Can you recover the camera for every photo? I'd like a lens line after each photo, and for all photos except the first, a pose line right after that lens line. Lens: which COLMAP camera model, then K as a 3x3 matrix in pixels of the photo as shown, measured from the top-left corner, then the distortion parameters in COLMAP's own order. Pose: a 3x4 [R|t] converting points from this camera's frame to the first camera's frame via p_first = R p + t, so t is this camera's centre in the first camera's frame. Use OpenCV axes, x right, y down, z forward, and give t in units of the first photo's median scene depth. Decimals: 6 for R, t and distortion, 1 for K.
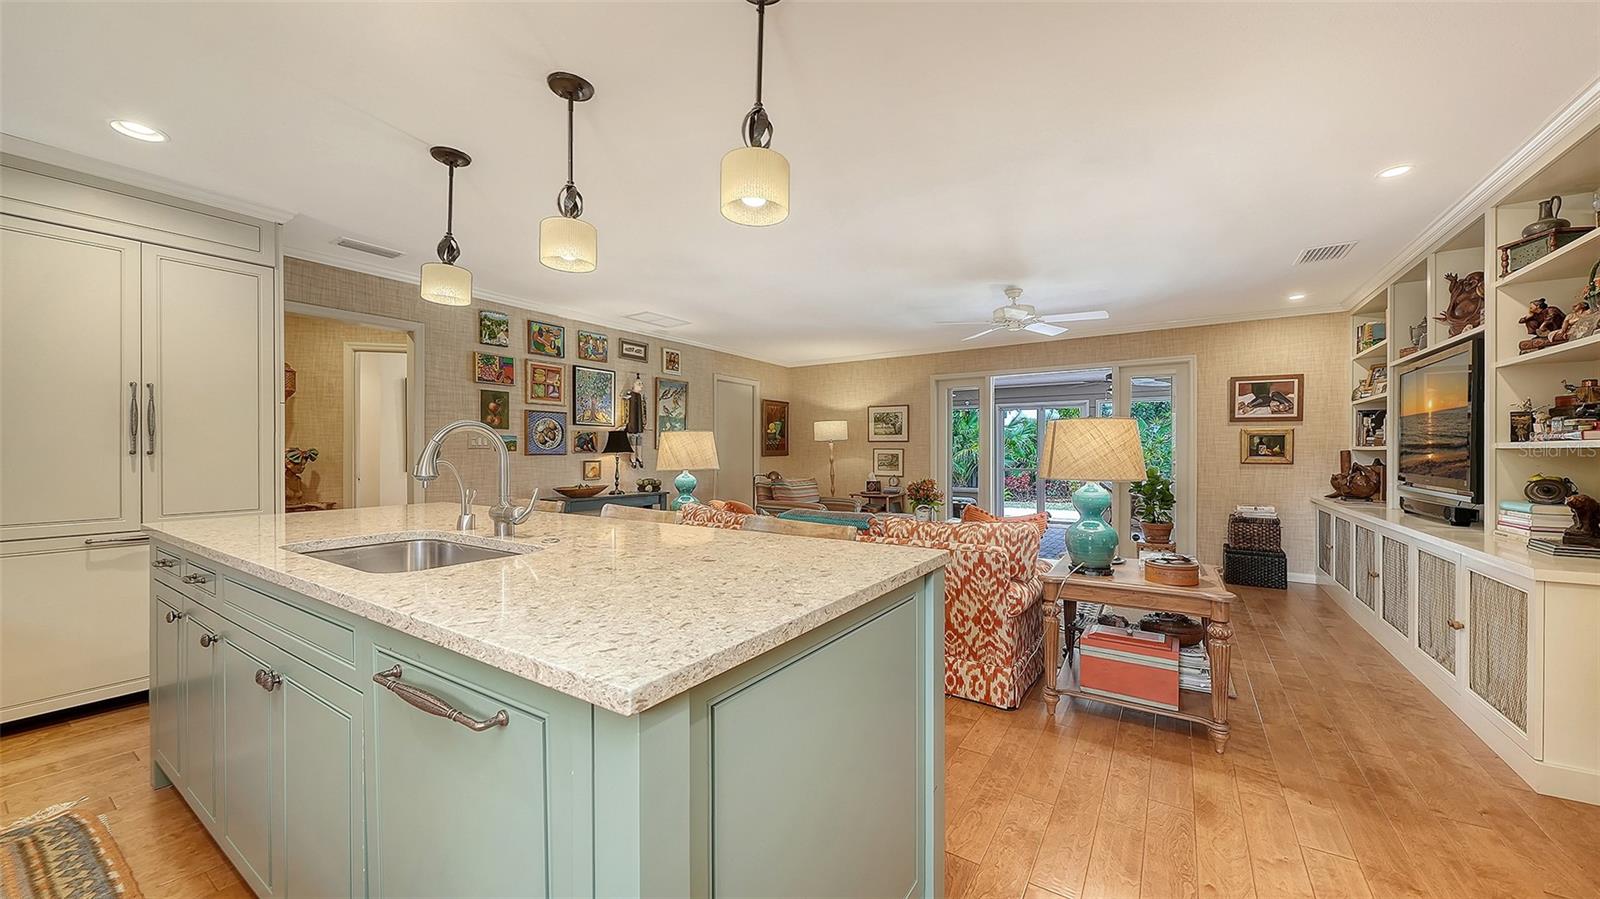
lens RADIAL K [[574.6, 0, 800.0], [0, 574.6, 449.5], [0, 0, 1]] dist [0.001100, -0.000055]
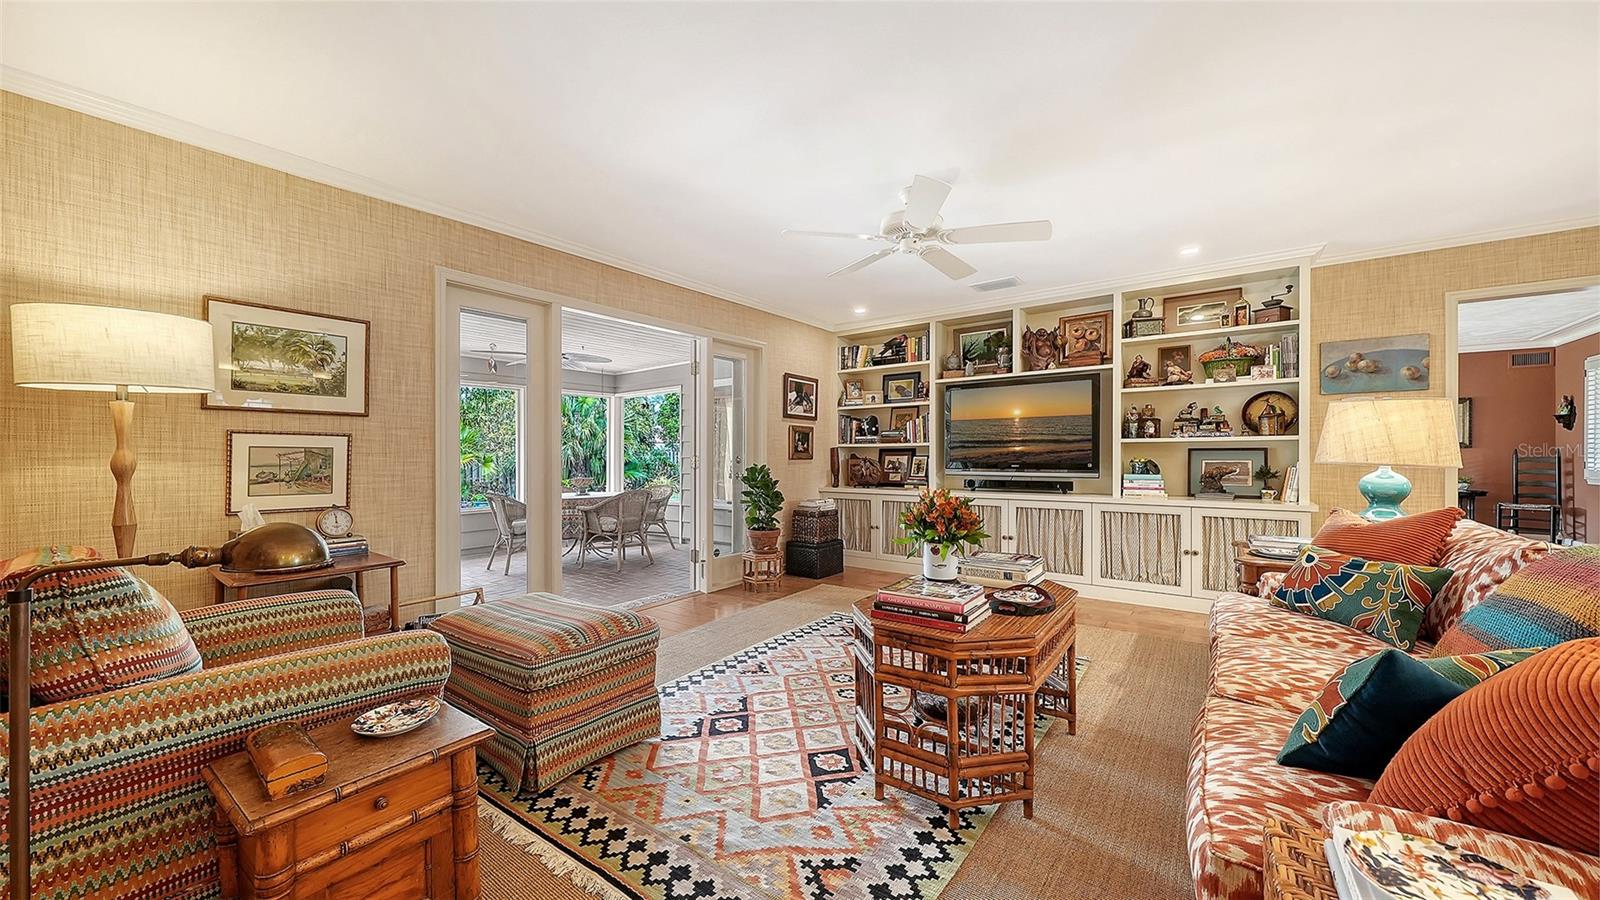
lens RADIAL K [[574.6, 0, 800.0], [0, 574.6, 450.0], [0, 0, 1]] dist [0.001100, -0.000055]
pose [[0.079847, 0.010880, 0.996748, -0.240272], [0.000120, 0.999940, -0.010924, 0.019266], [-0.996807, 0.000992, 0.079841, 0.919046]]
